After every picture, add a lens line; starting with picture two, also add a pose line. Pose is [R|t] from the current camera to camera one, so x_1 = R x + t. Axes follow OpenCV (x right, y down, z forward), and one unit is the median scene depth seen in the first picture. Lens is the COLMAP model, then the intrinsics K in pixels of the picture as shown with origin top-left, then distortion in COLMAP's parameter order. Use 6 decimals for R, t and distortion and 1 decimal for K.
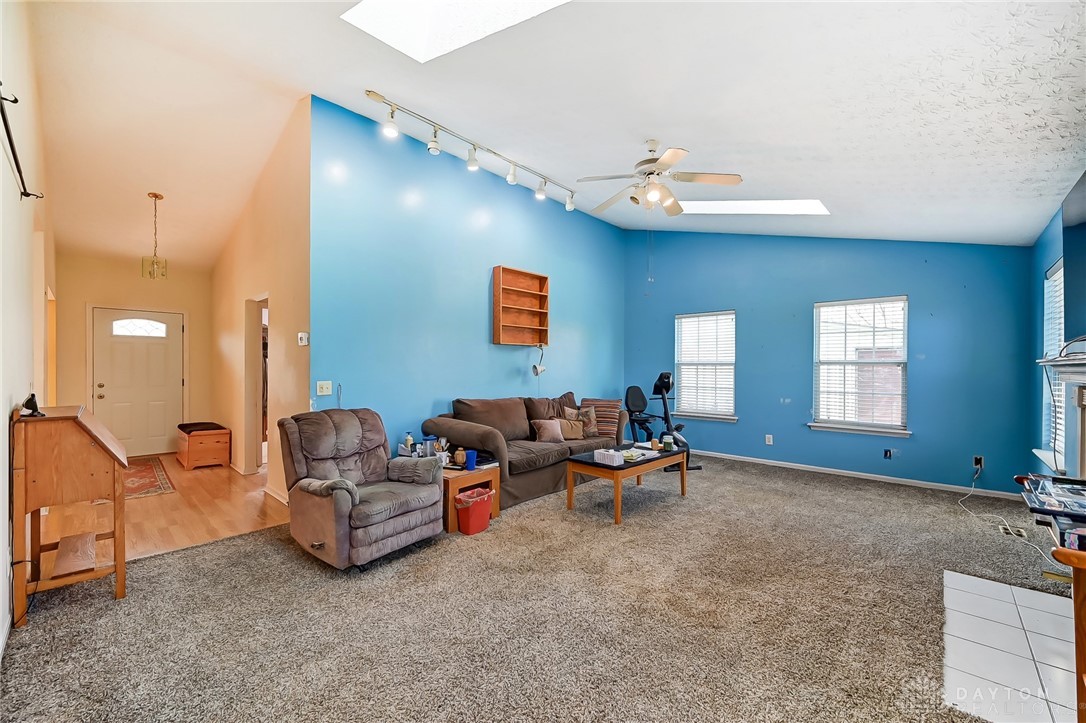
lens RADIAL K [[433.1, 0, 537.9], [0, 433.1, 369.1], [0, 0, 1]] dist [0.002047, -0.001407]
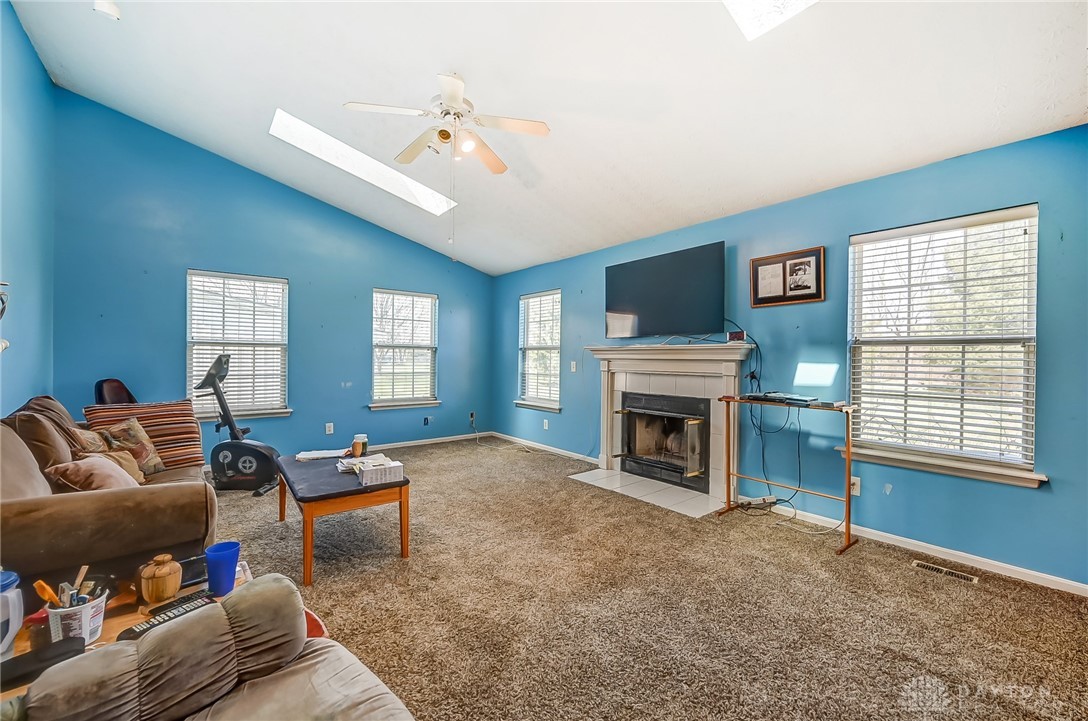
lens RADIAL K [[438.8, 0, 556.6], [0, 438.8, 360.0], [0, 0, 1]] dist [-0.001210, 0.000582]
pose [[0.131006, -0.009727, 0.991334, -0.381105], [-0.002078, 0.999947, 0.010086, 0.008961], [-0.991379, -0.003381, 0.130979, 0.471010]]
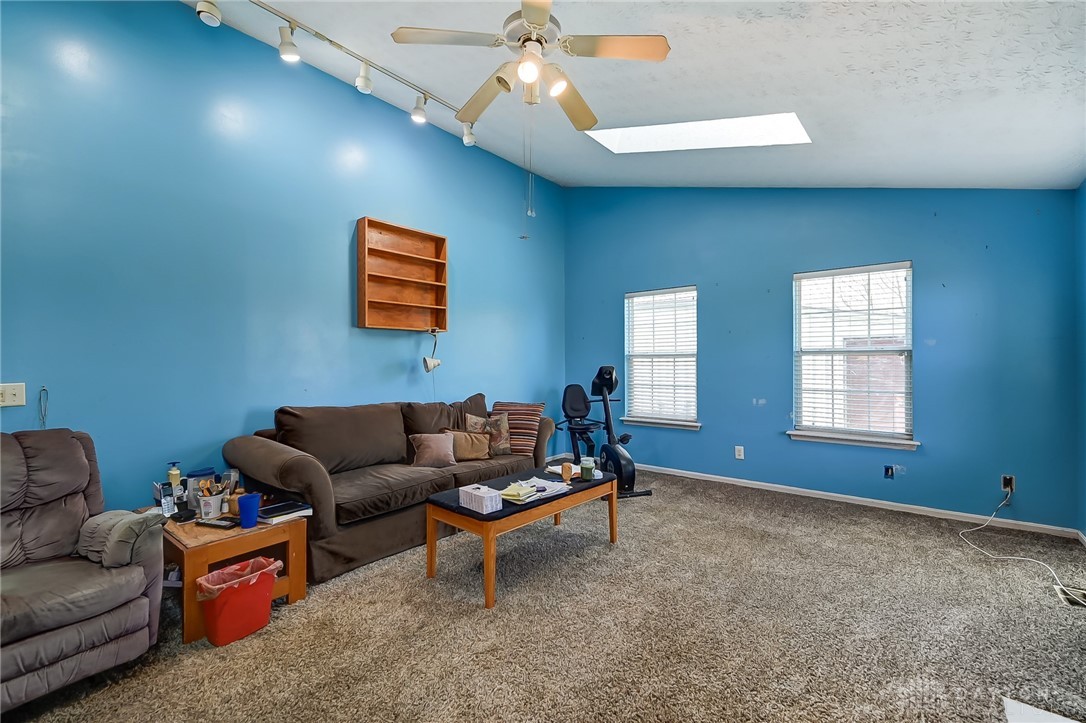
lens RADIAL K [[461.9, 0, 546.0], [0, 461.9, 362.8], [0, 0, 1]] dist [-0.000843, -0.000270]
pose [[0.997969, -0.007263, 0.063287, 0.165120], [0.007693, 0.999949, -0.006546, 0.007186], [-0.063237, 0.007019, 0.997974, 0.238639]]
